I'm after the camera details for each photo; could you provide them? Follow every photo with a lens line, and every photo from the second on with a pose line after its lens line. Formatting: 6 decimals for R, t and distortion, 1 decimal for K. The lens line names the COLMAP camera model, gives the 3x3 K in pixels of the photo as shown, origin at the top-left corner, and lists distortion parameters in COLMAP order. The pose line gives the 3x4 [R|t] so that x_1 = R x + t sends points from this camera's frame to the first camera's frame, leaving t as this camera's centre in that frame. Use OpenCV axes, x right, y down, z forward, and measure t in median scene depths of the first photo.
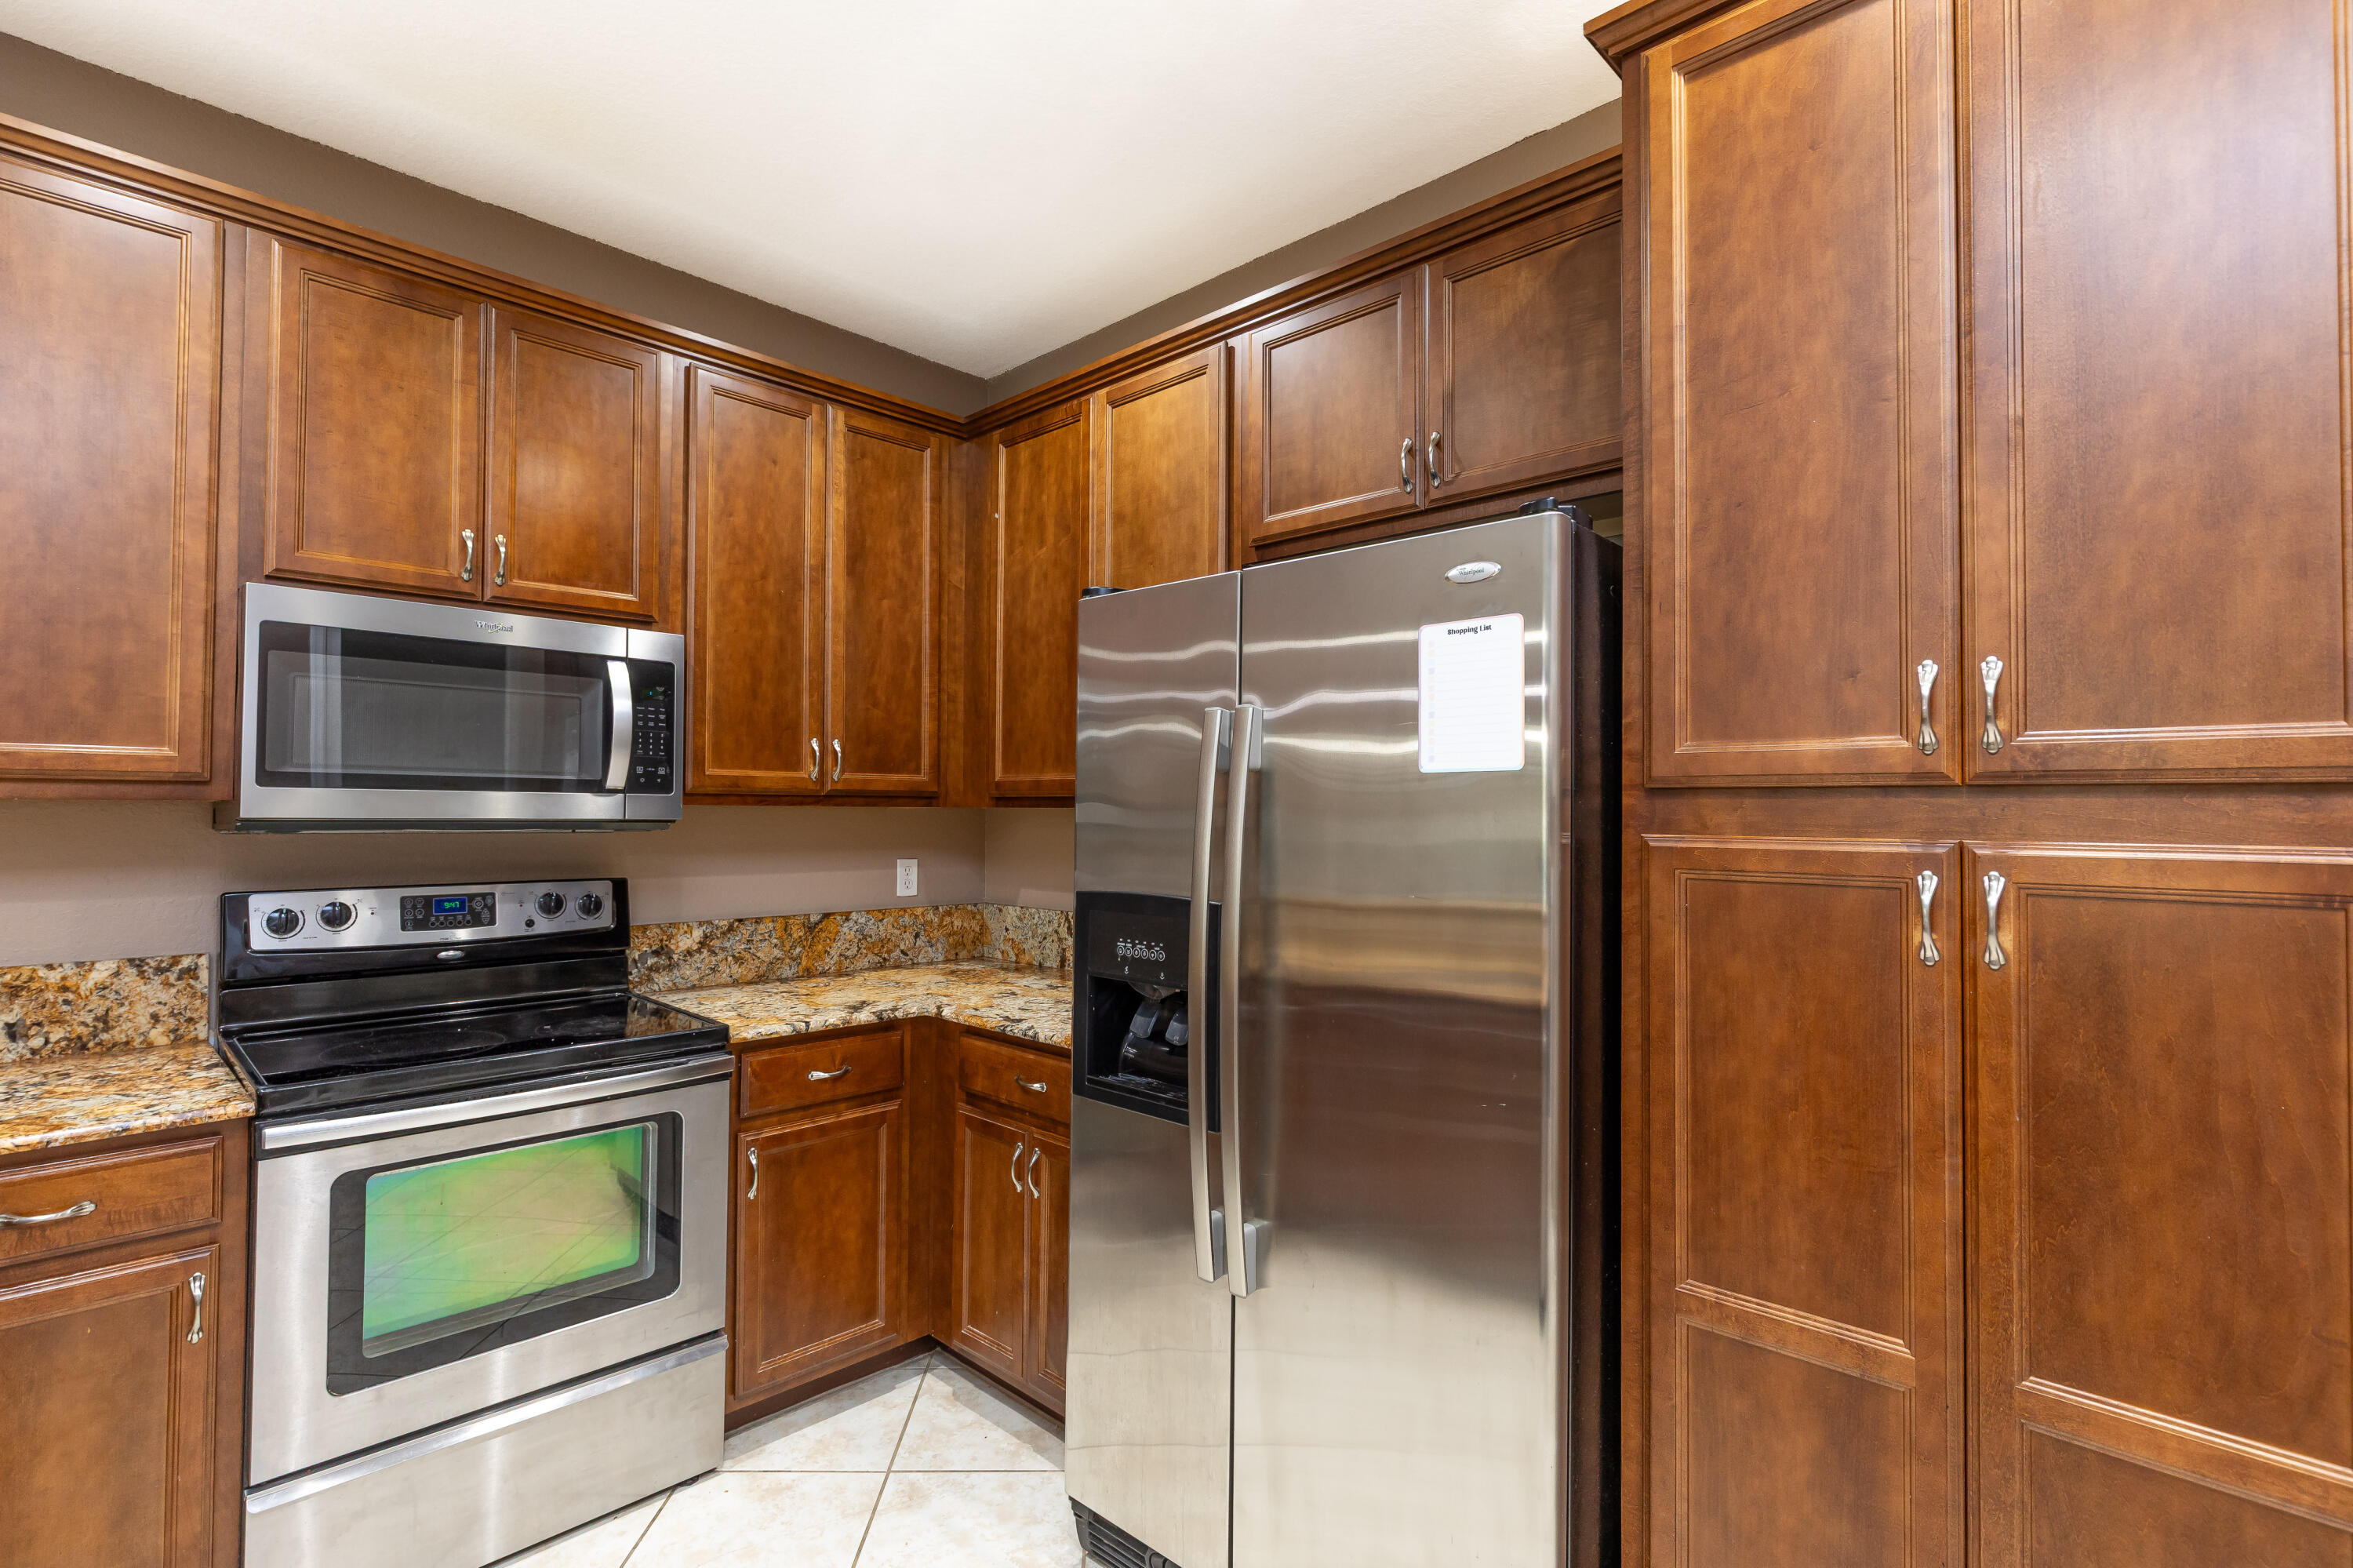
lens RADIAL K [[1086.6, 0, 1157.7], [0, 1086.6, 784.1], [0, 0, 1]] dist [-0.003264, -0.000225]
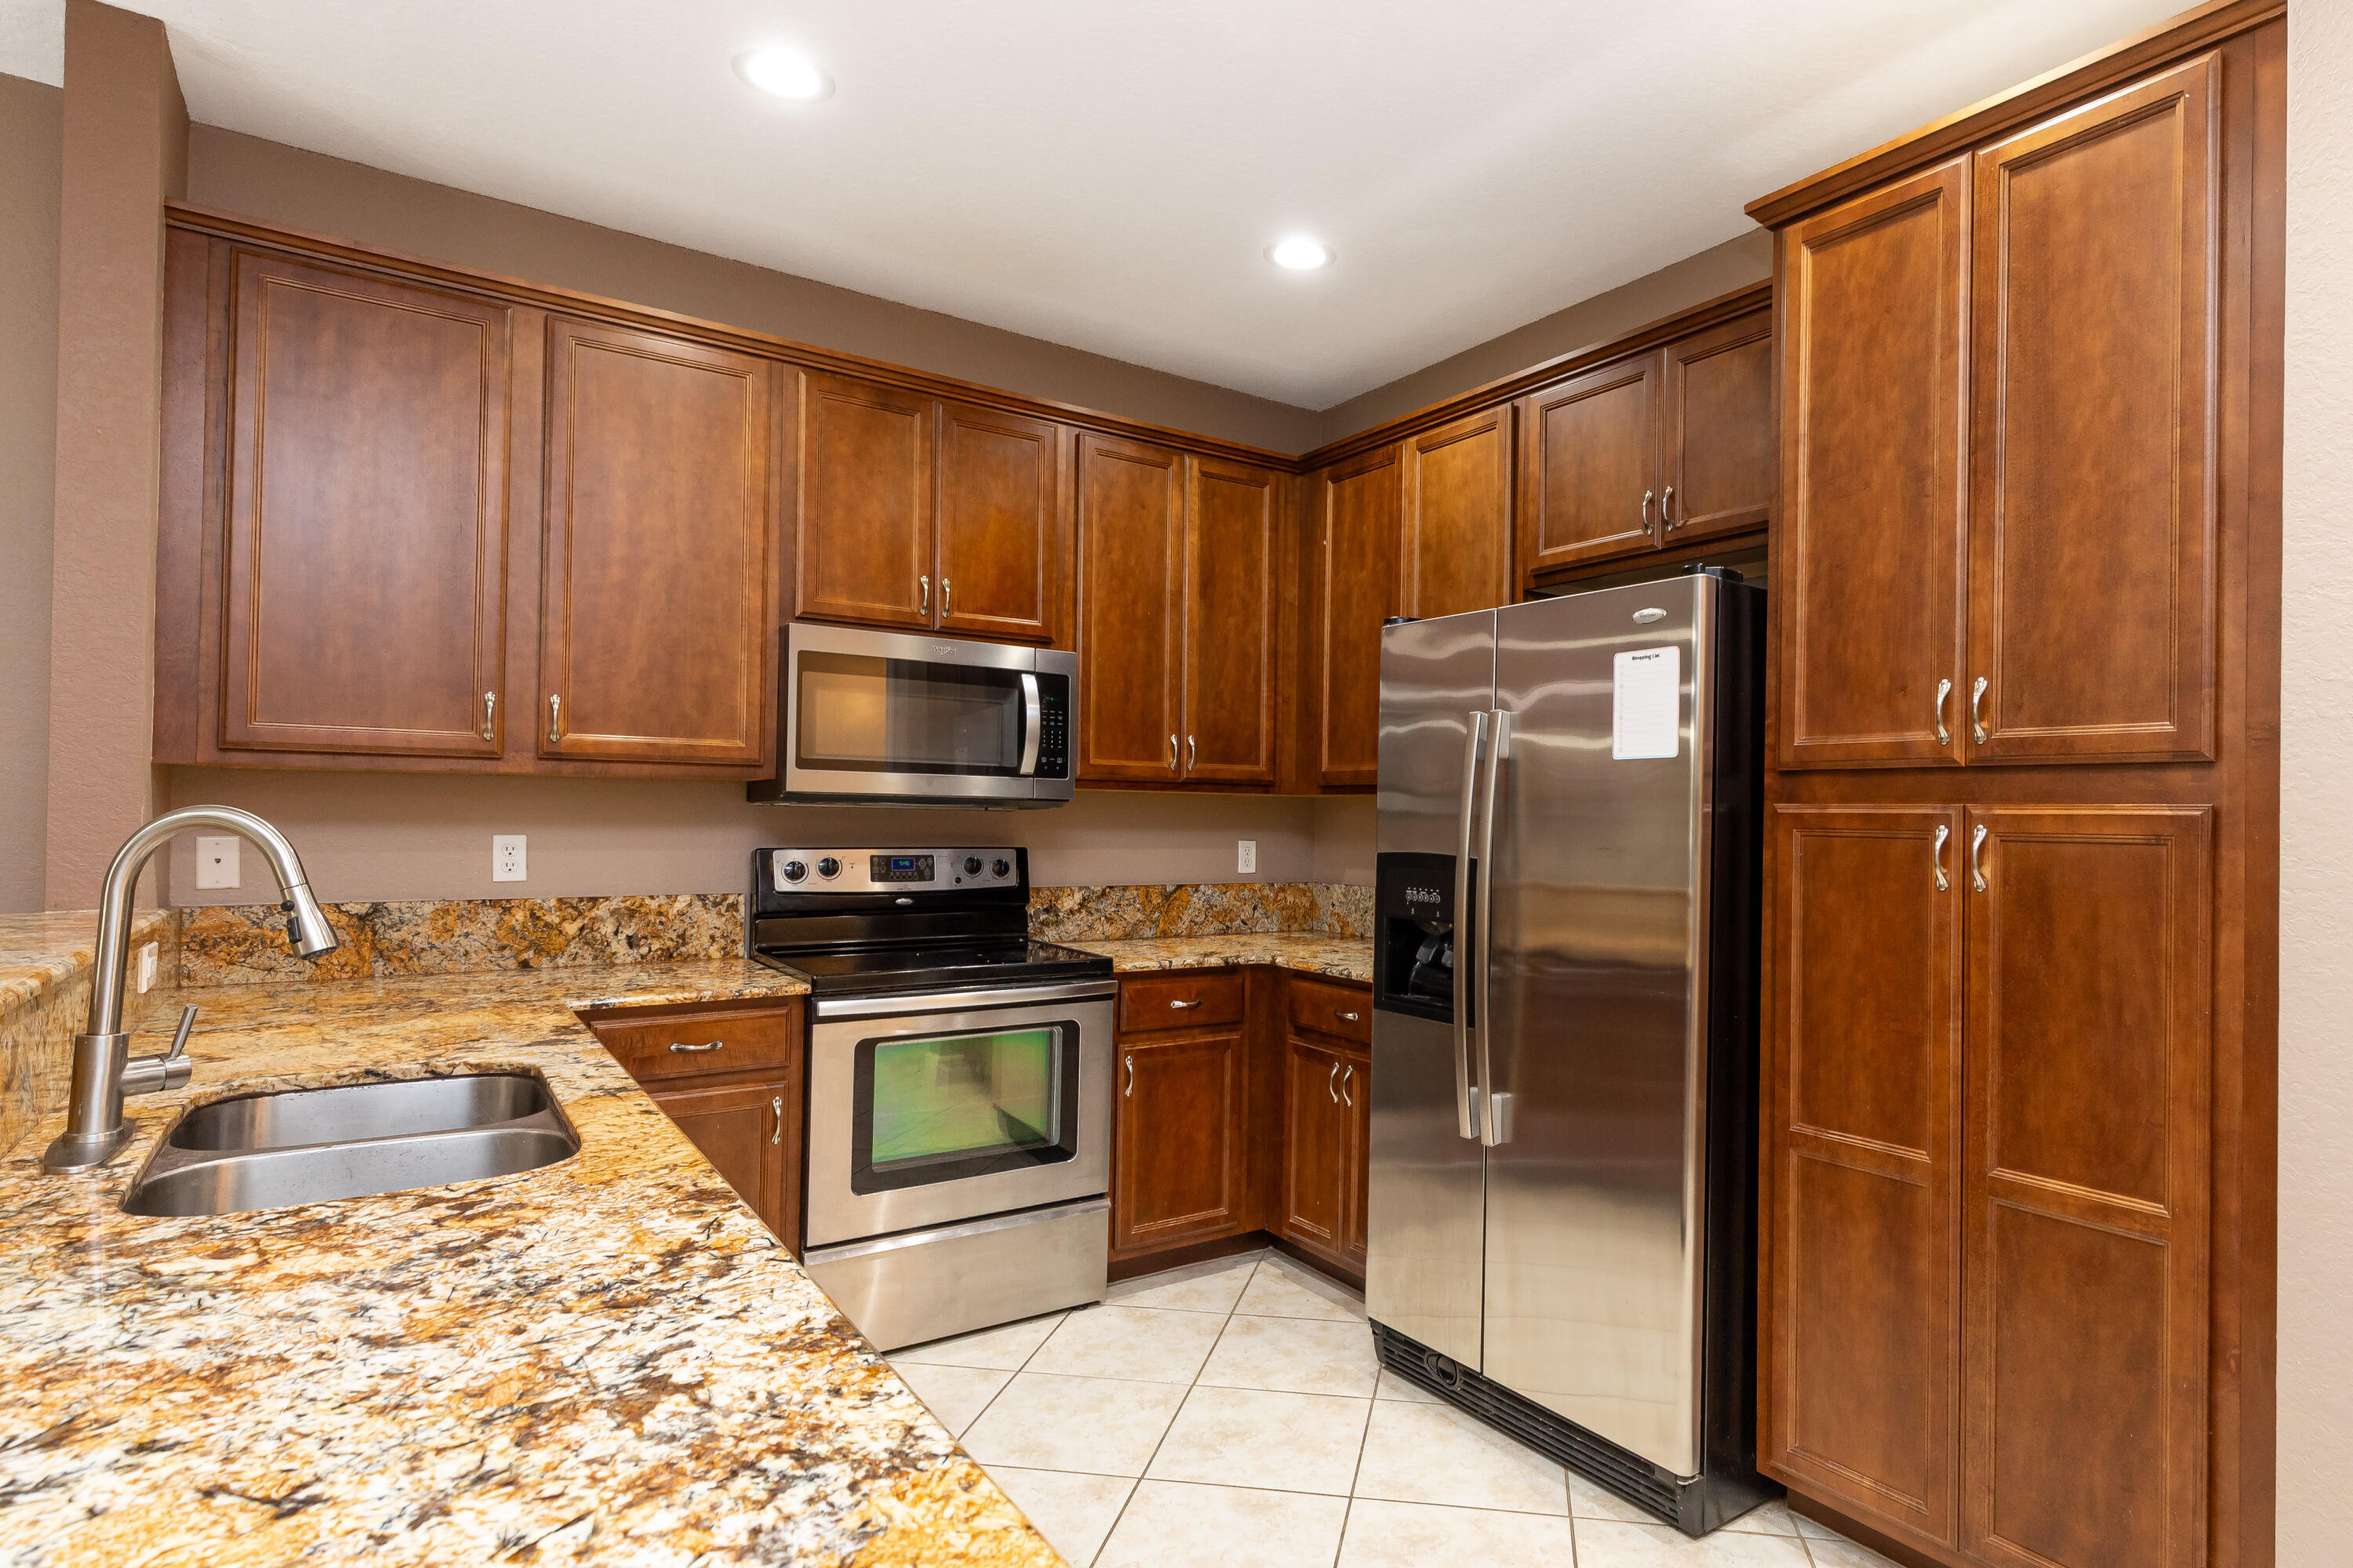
lens RADIAL K [[1258.0, 0, 1332.5], [0, 1258.0, 801.7], [0, 0, 1]] dist [0.001483, -0.000186]
pose [[0.988092, 0.008142, -0.153649, 0.099987], [-0.006615, 0.999924, 0.010450, 0.022017], [0.153722, -0.009309, 0.988070, -0.479068]]
